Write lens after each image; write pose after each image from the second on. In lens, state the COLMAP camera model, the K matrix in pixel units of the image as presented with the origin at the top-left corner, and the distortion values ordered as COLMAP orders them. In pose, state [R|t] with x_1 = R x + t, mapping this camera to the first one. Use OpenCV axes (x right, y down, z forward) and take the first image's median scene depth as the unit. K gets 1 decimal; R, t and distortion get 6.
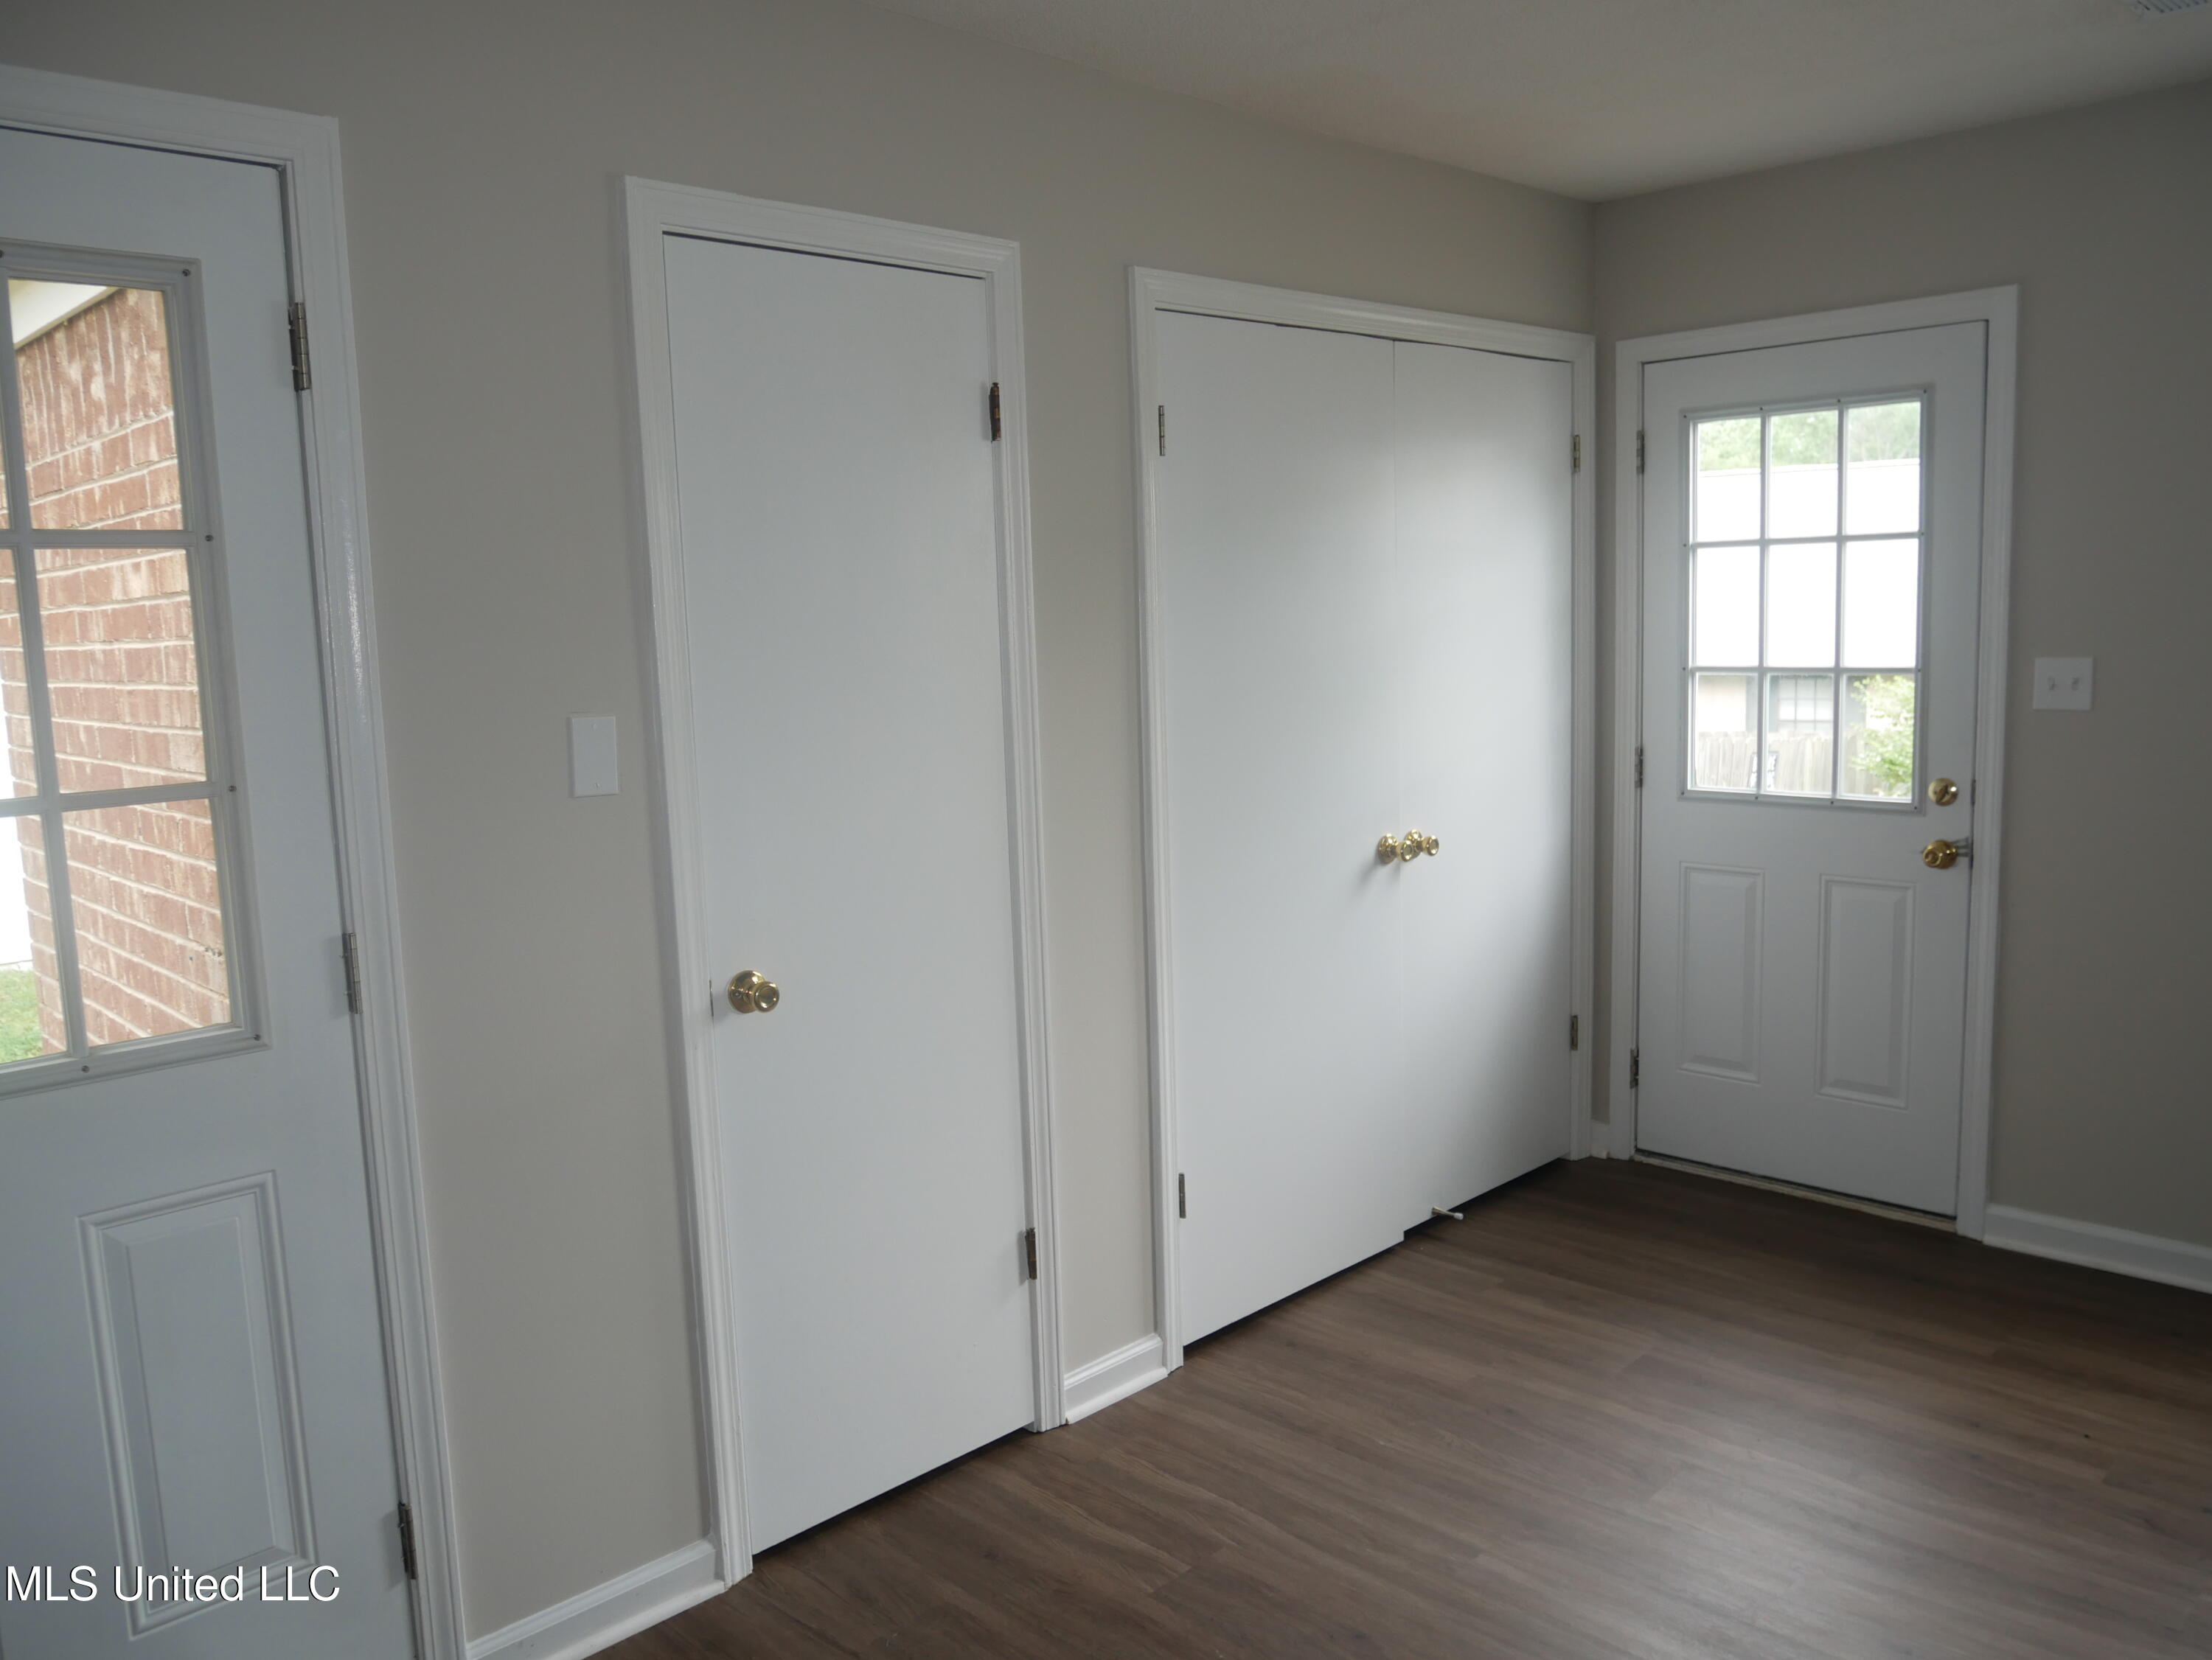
lens RADIAL K [[1683.0, 0, 1117.3], [0, 1683.0, 823.0], [0, 0, 1]] dist [-0.053048, 0.017780]
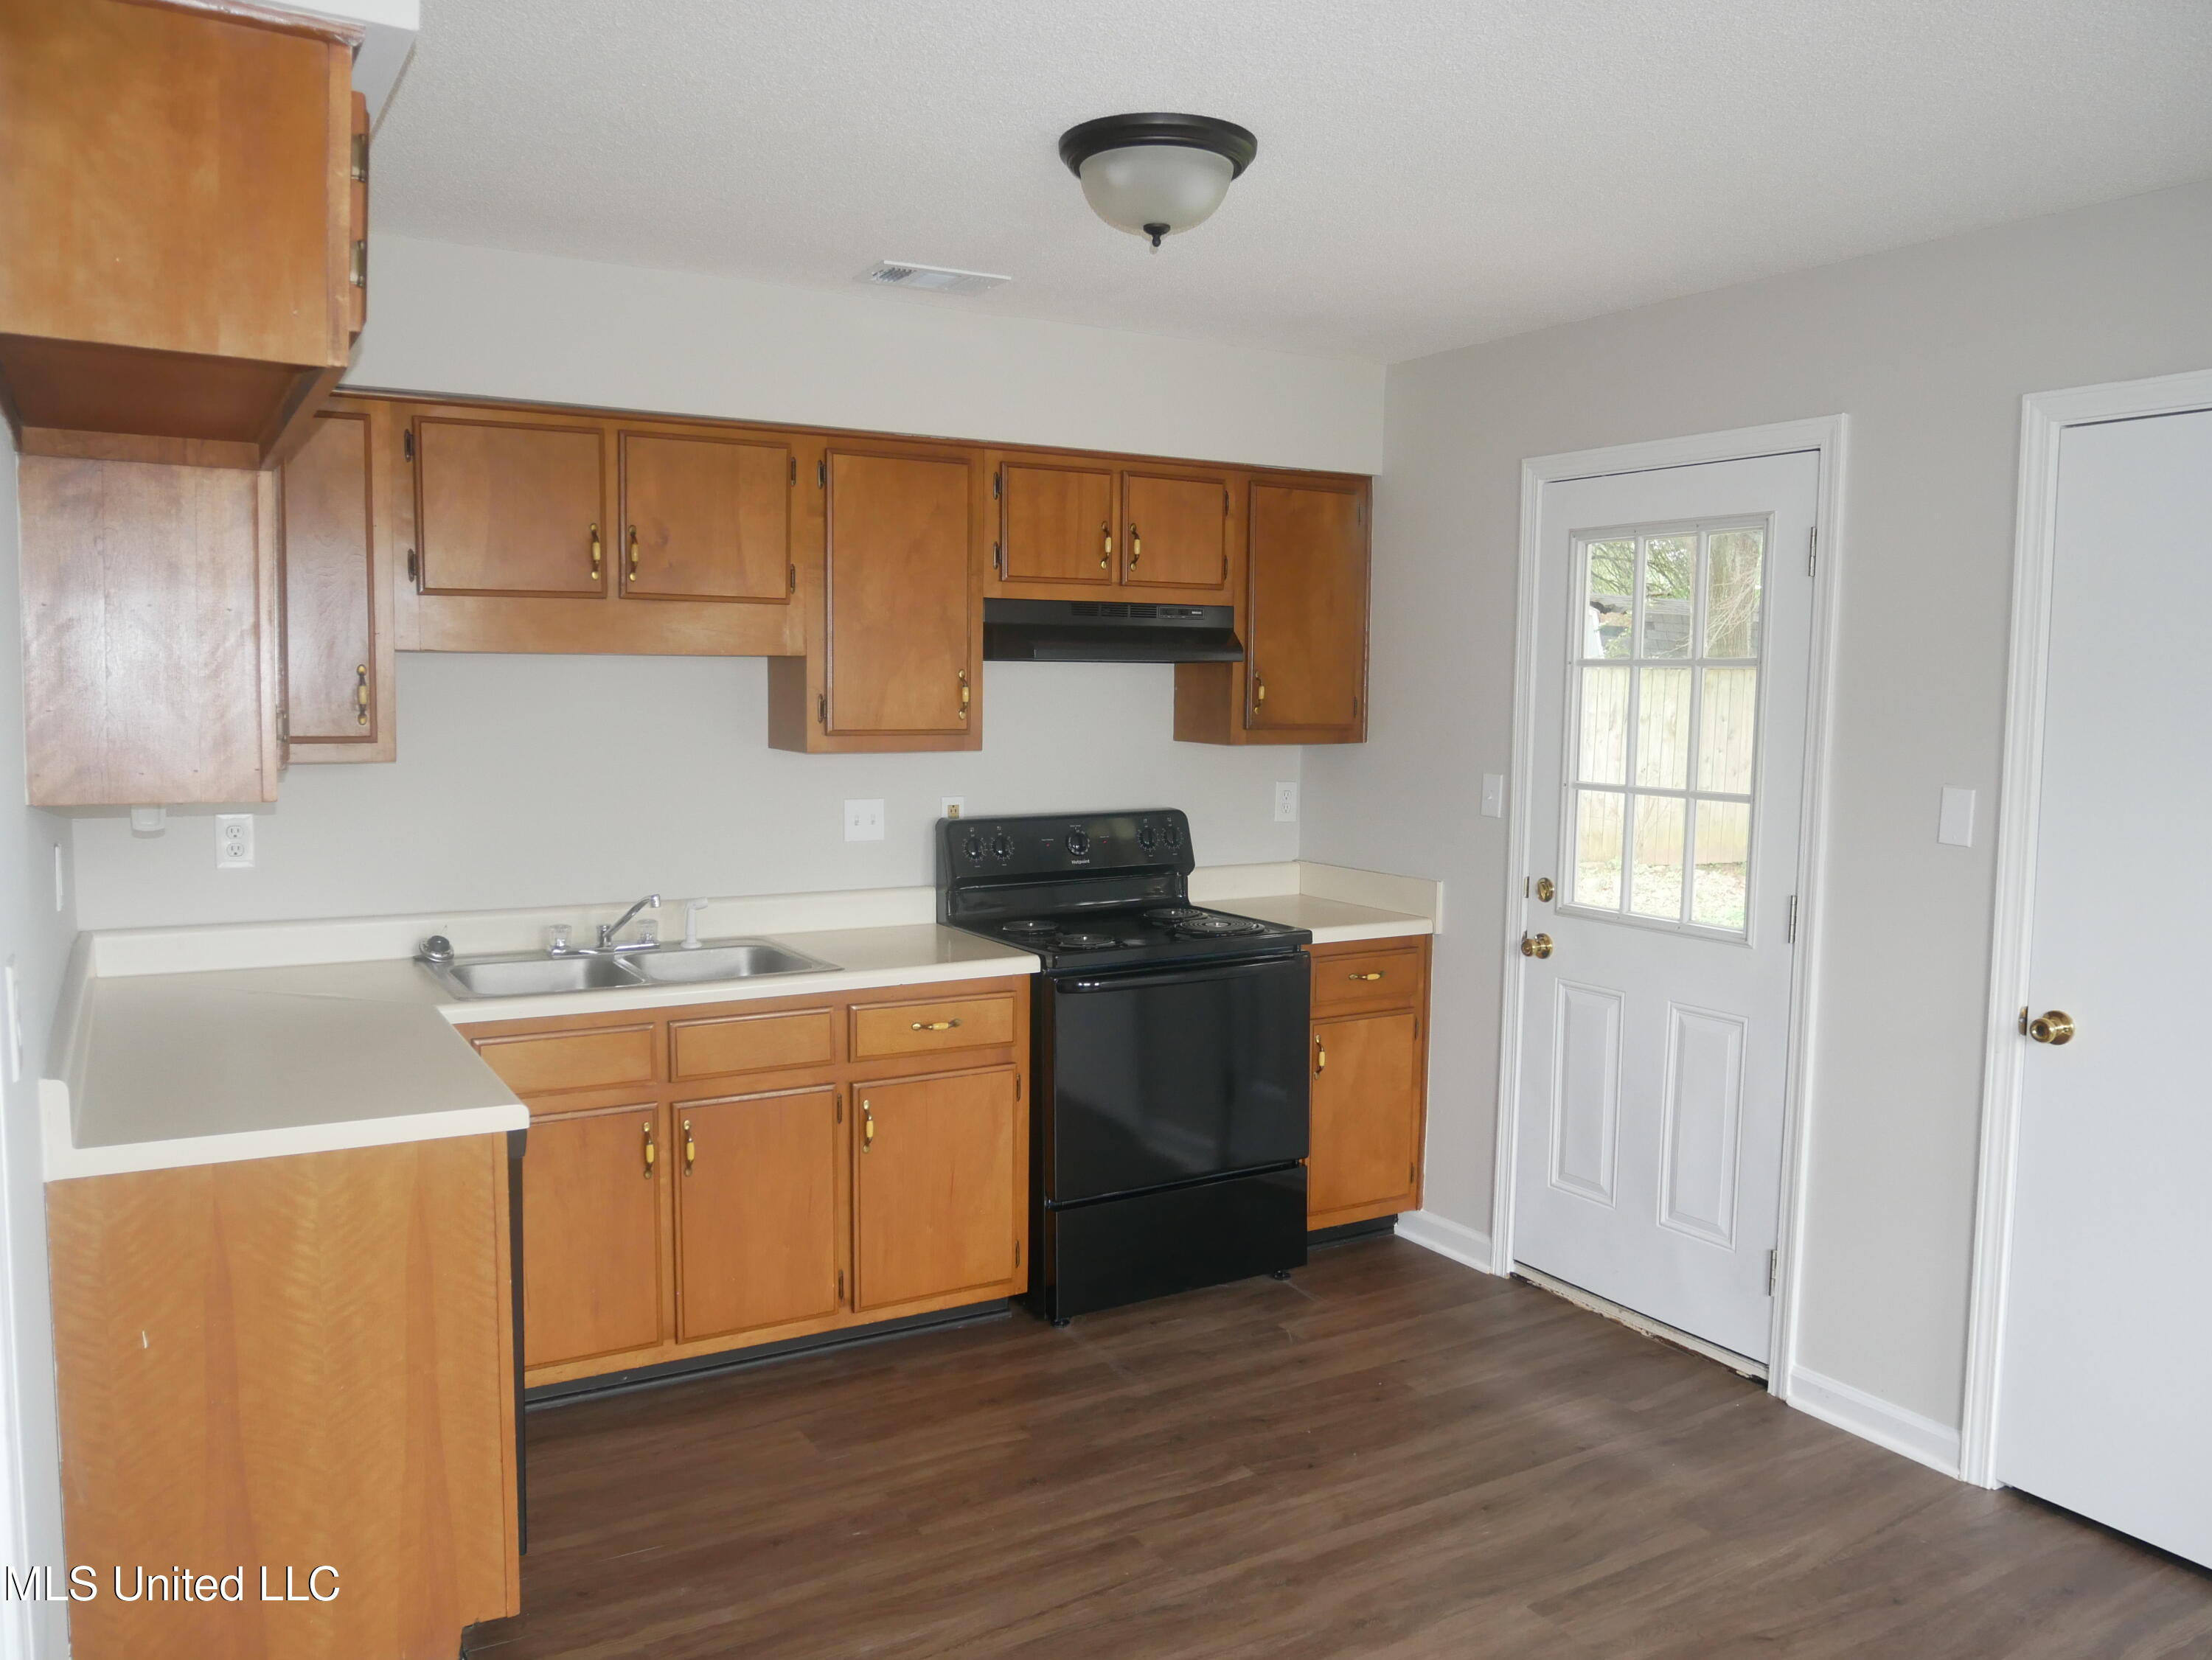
lens RADIAL K [[1683.0, 0, 1117.3], [0, 1683.0, 823.0], [0, 0, 1]] dist [-0.053048, 0.017780]
pose [[-0.238295, 0.104659, -0.965537, 1.189944], [-0.134469, 0.981046, 0.139527, -0.133710], [0.961839, 0.163083, -0.219705, 0.629033]]
